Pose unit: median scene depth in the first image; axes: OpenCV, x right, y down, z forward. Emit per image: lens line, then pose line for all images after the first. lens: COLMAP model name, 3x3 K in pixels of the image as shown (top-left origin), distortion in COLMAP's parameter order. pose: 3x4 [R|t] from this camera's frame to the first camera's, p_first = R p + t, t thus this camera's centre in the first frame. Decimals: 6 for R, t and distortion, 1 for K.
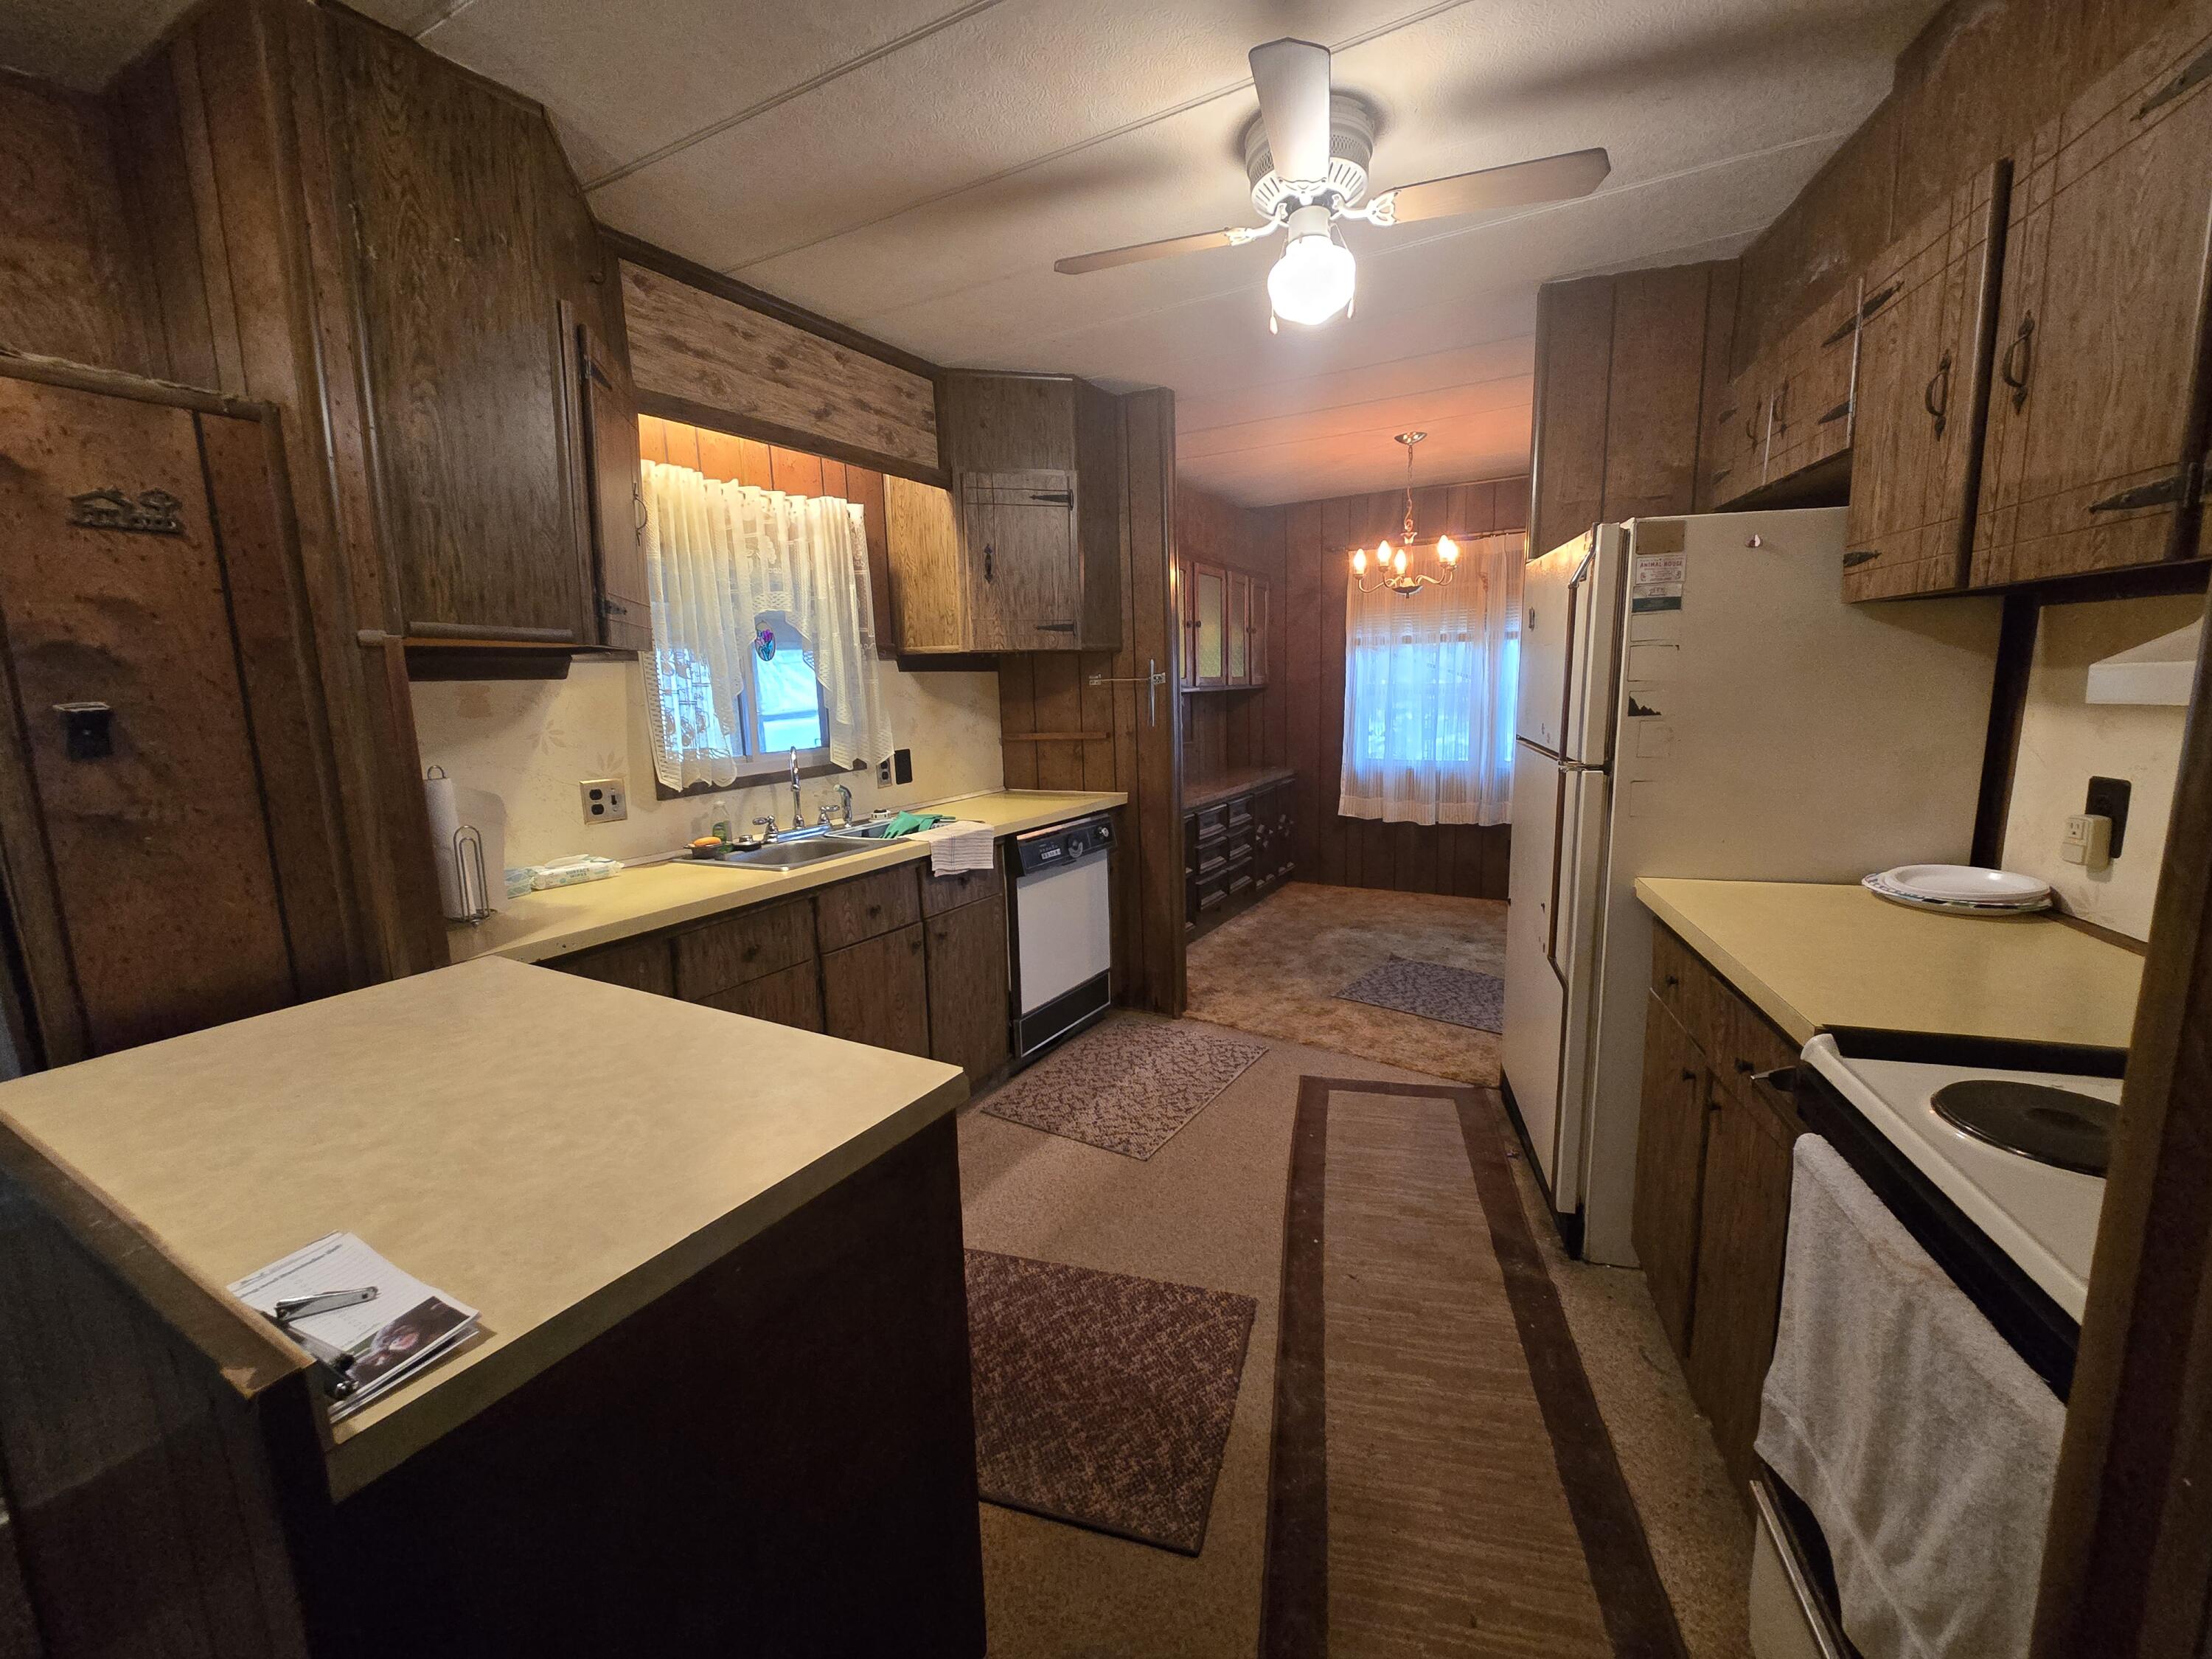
lens RADIAL K [[901.8, 0, 1122.0], [0, 901.8, 819.6], [0, 0, 1]] dist [-0.000473, 0.000390]
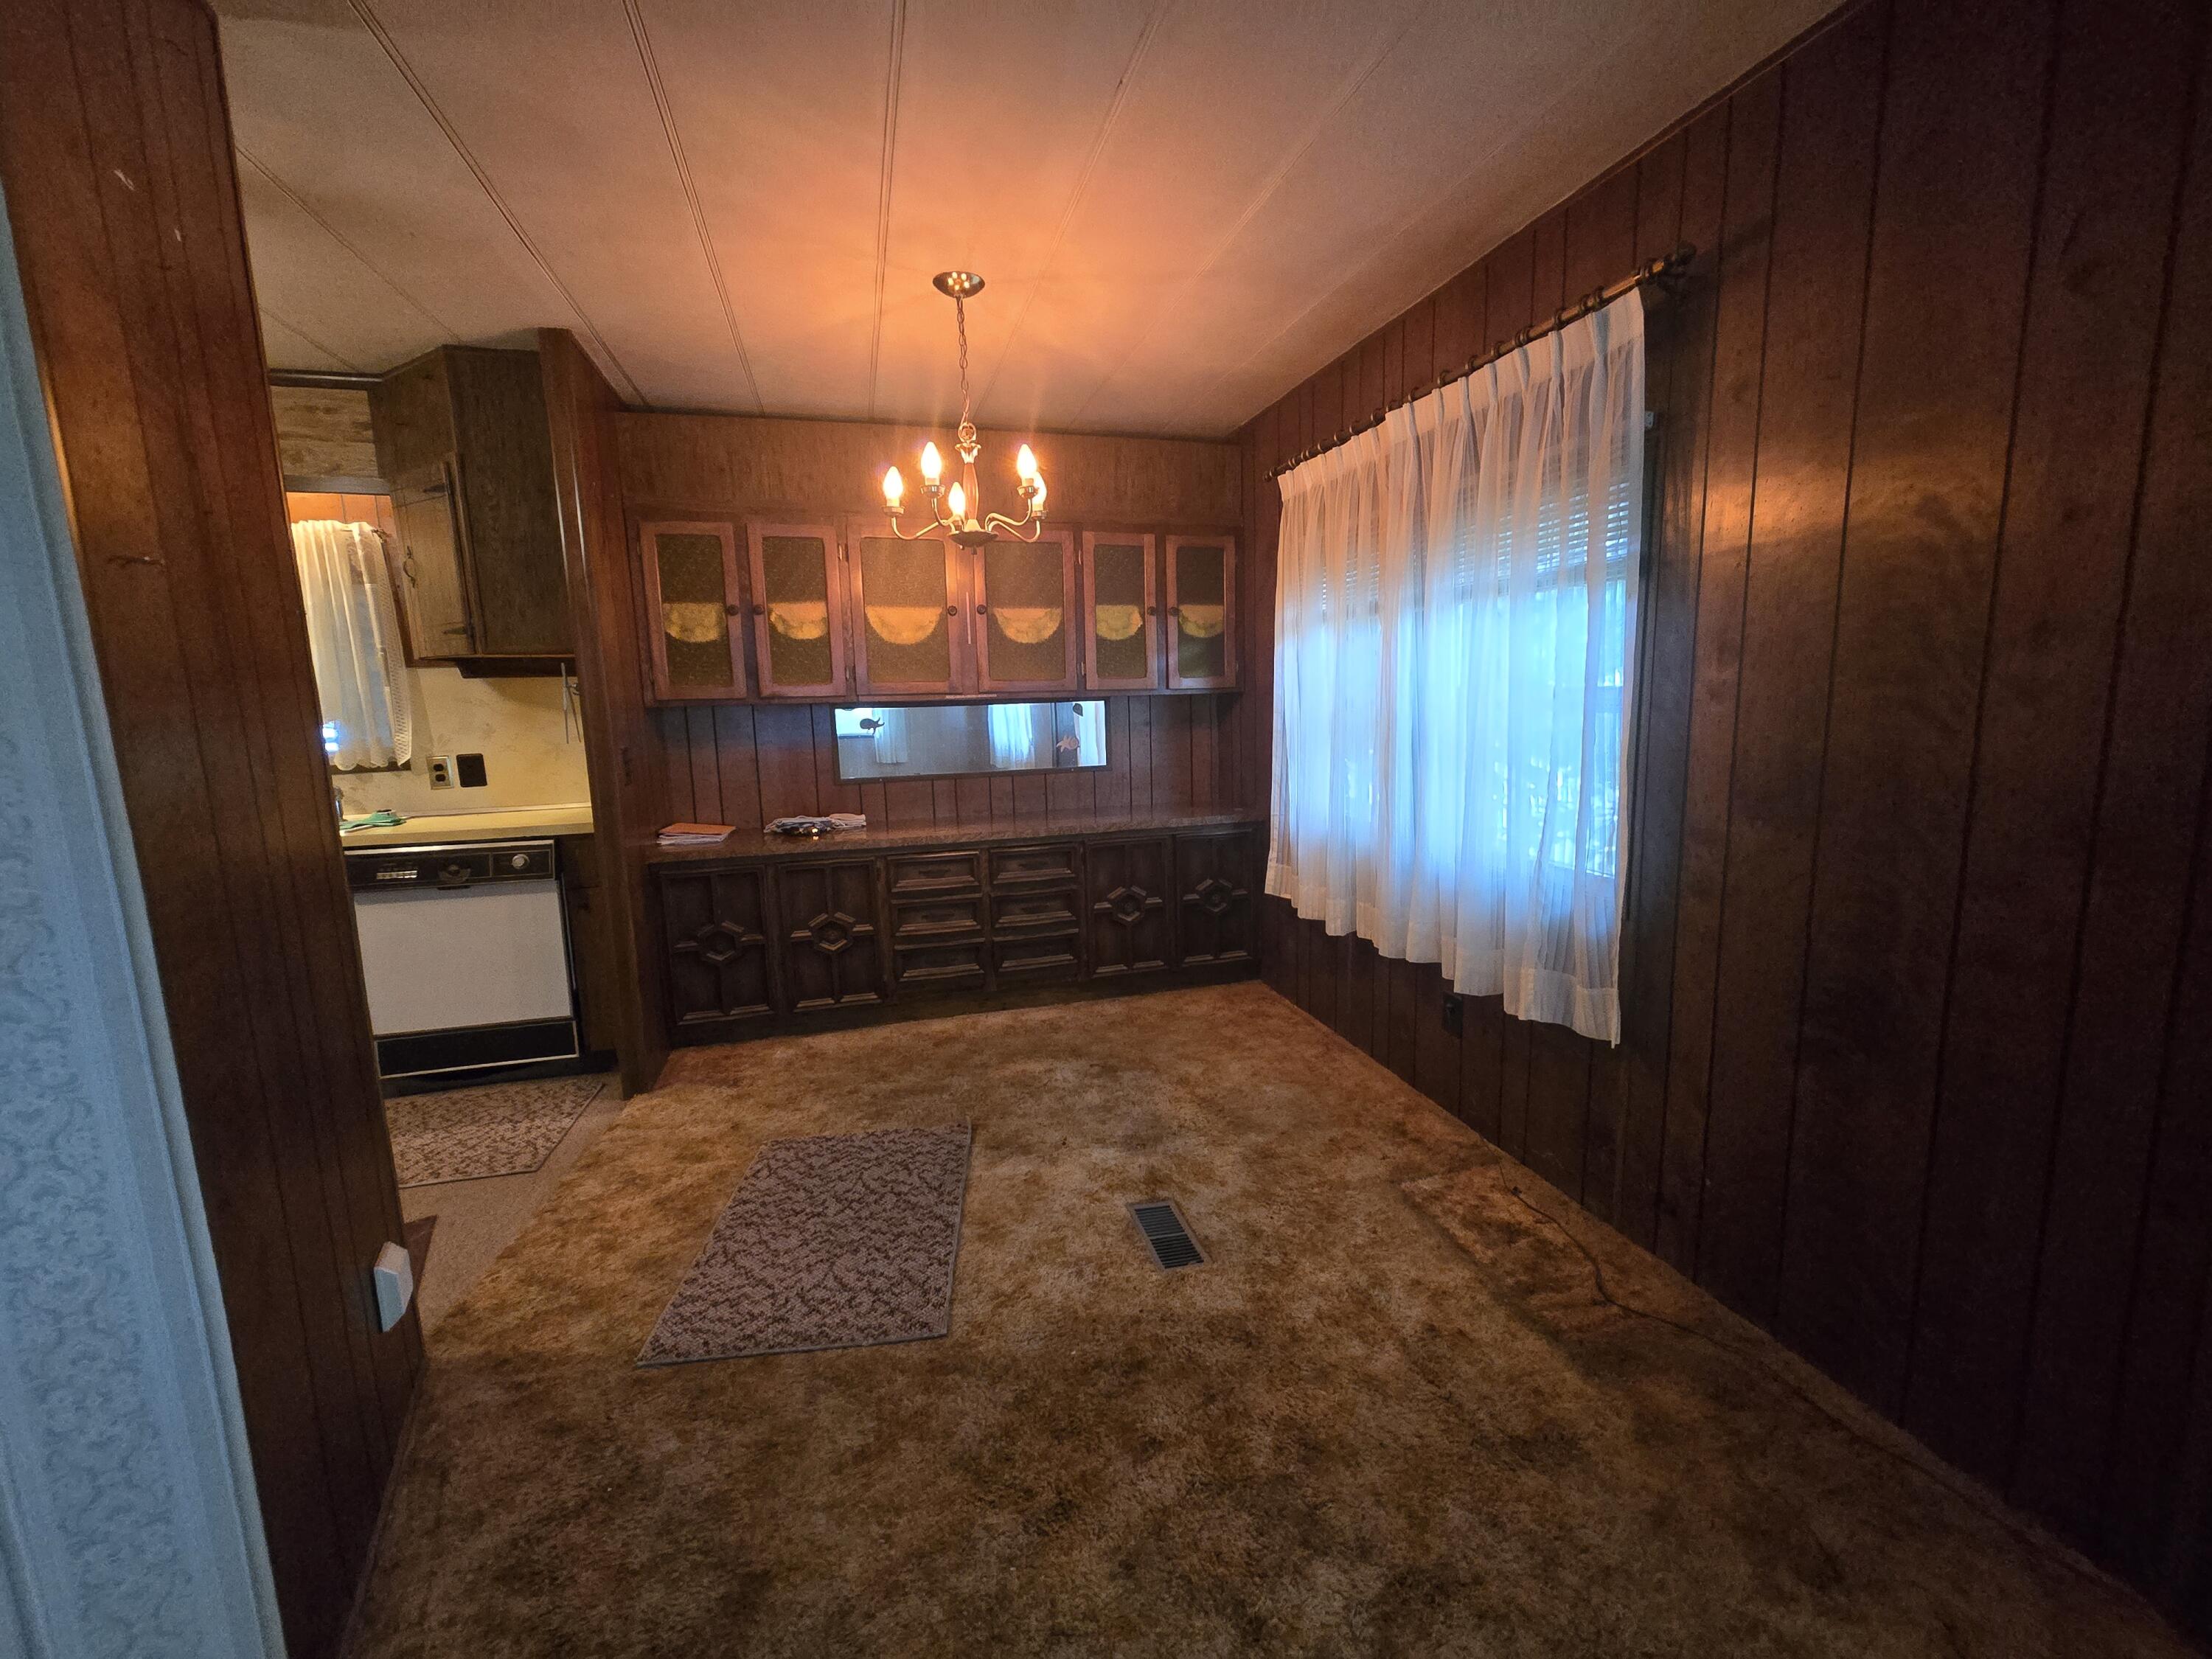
lens RADIAL K [[901.8, 0, 1122.0], [0, 901.8, 819.6], [0, 0, 1]] dist [-0.000473, 0.000390]
pose [[0.716197, 0.105579, -0.689866, 1.065473], [-0.100842, 0.993773, 0.047398, -0.134895], [0.690574, 0.035621, 0.722384, 0.818353]]
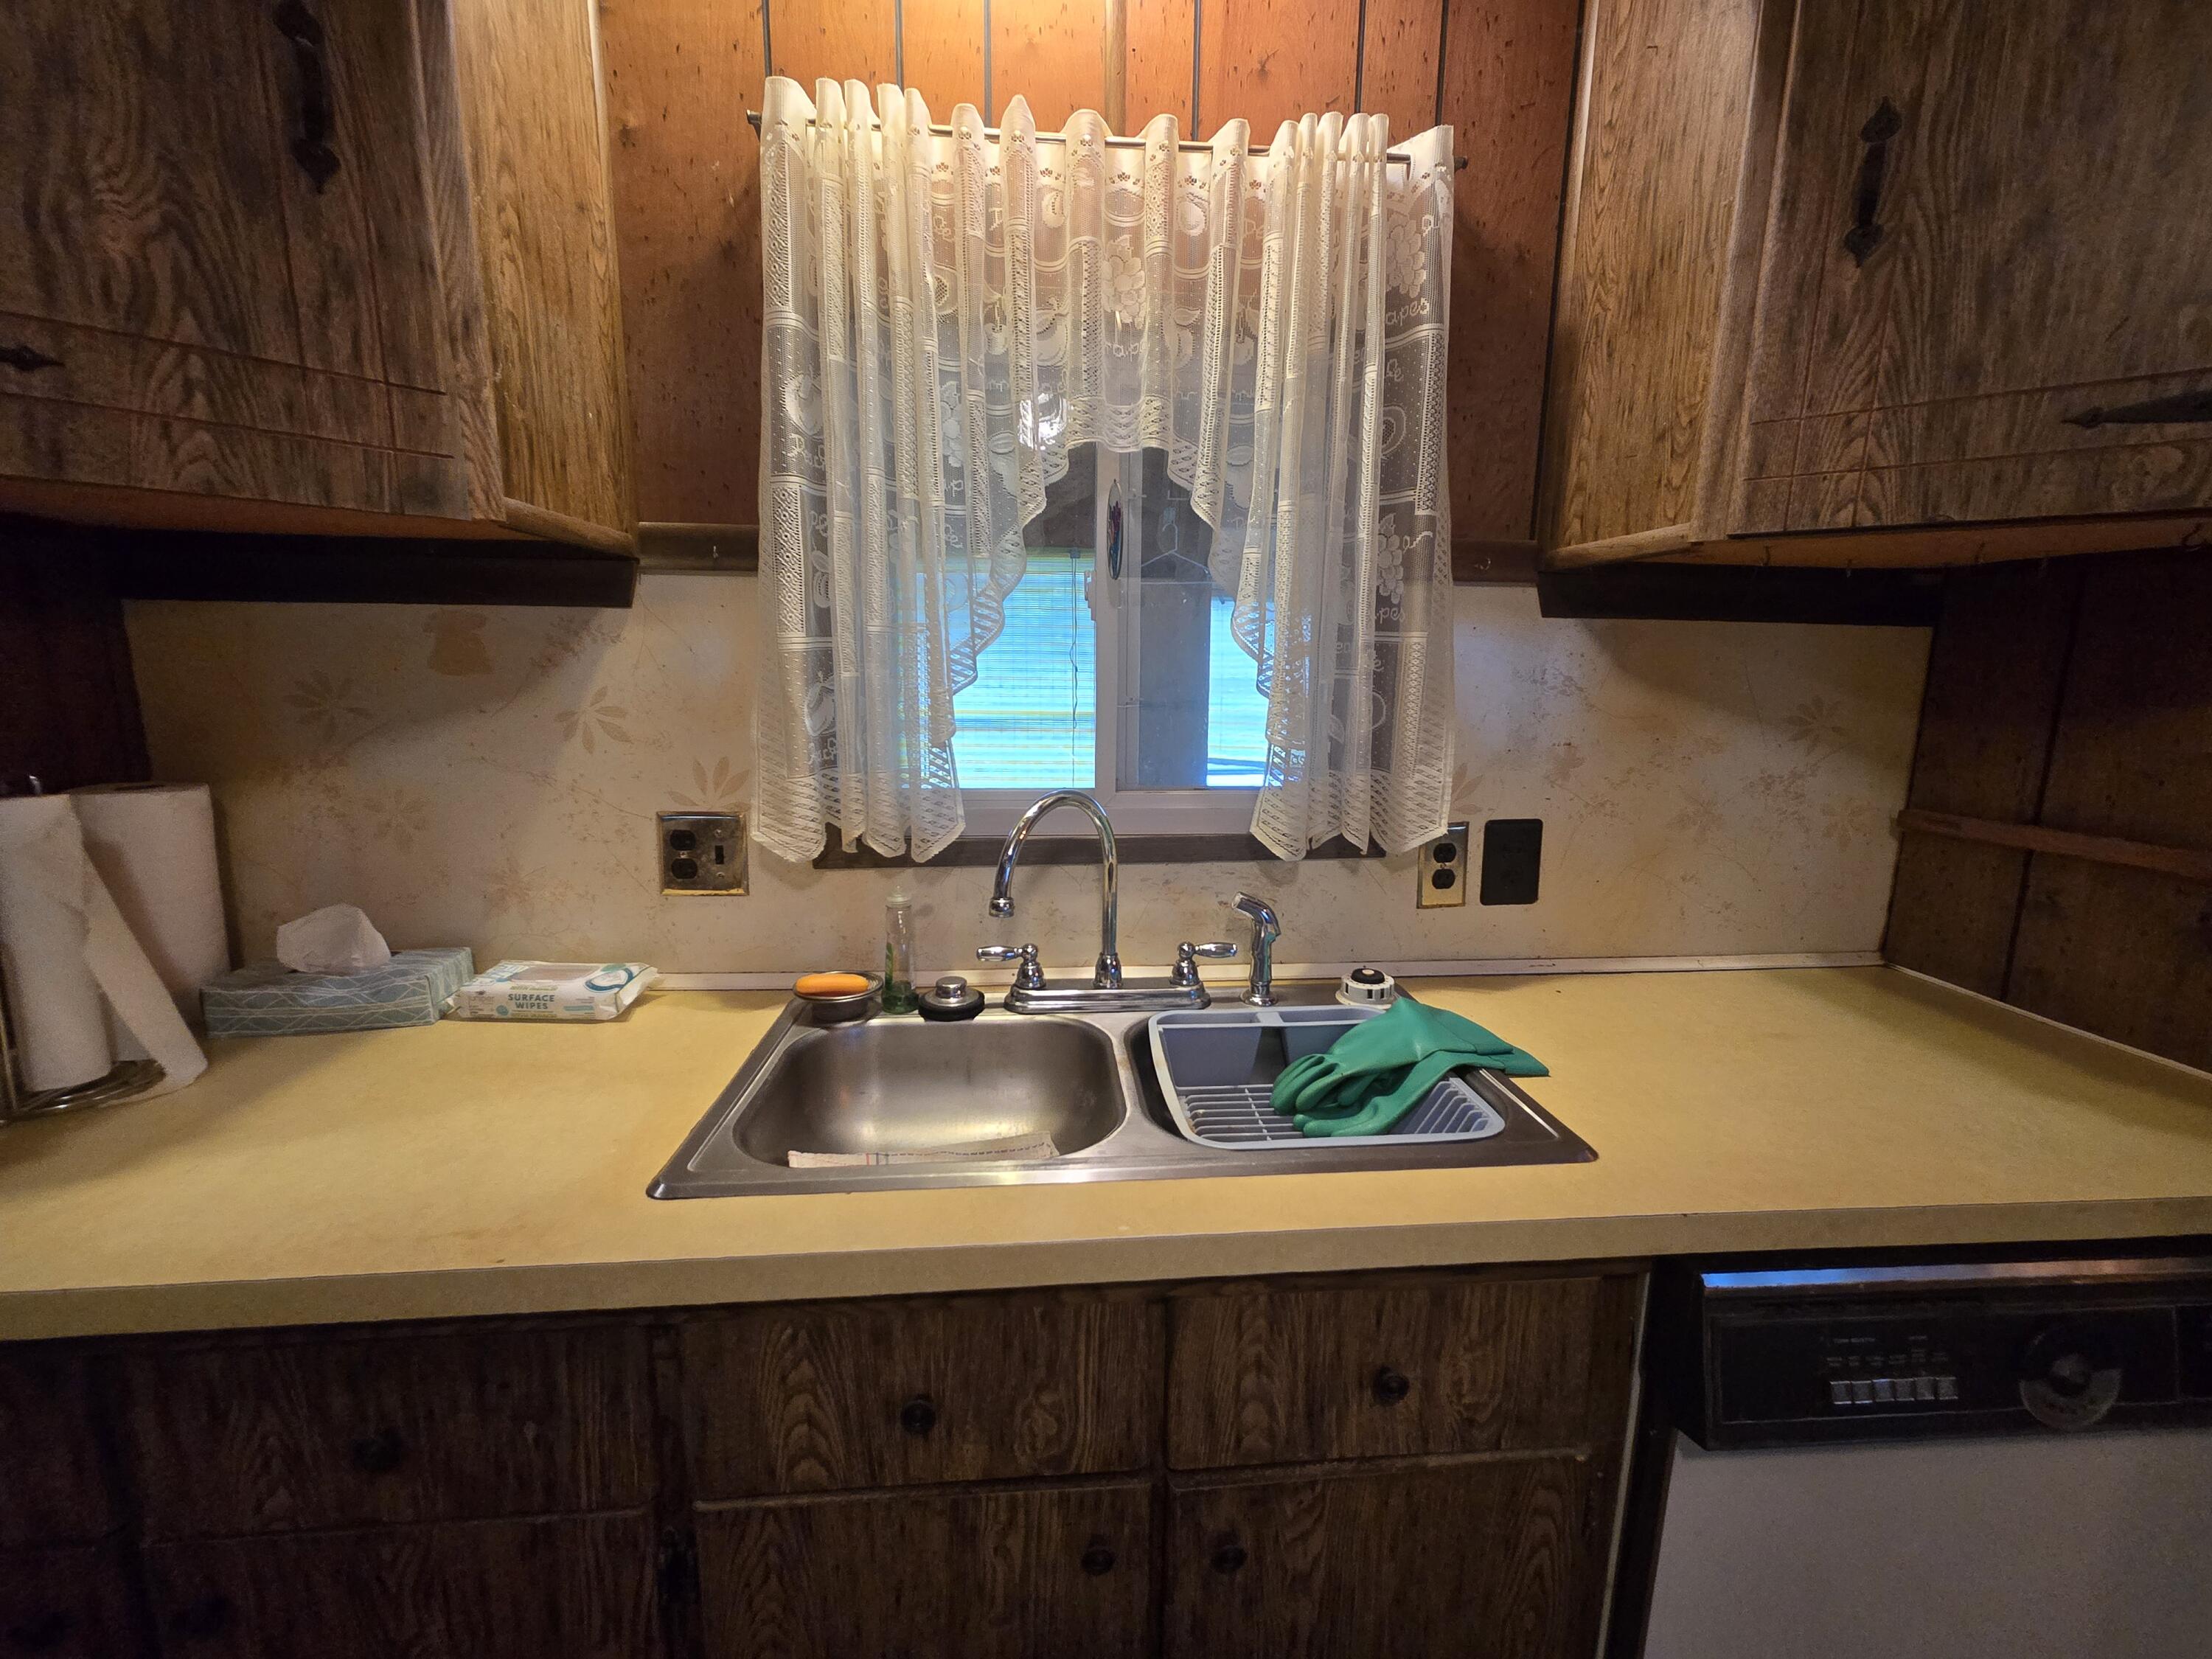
lens RADIAL K [[901.8, 0, 1122.0], [0, 901.8, 819.6], [0, 0, 1]] dist [-0.000473, 0.000390]
pose [[0.567830, 0.179024, -0.803443, -0.030267], [-0.156185, 0.981764, 0.108375, -0.098488], [0.808193, 0.063948, 0.585436, 0.672987]]
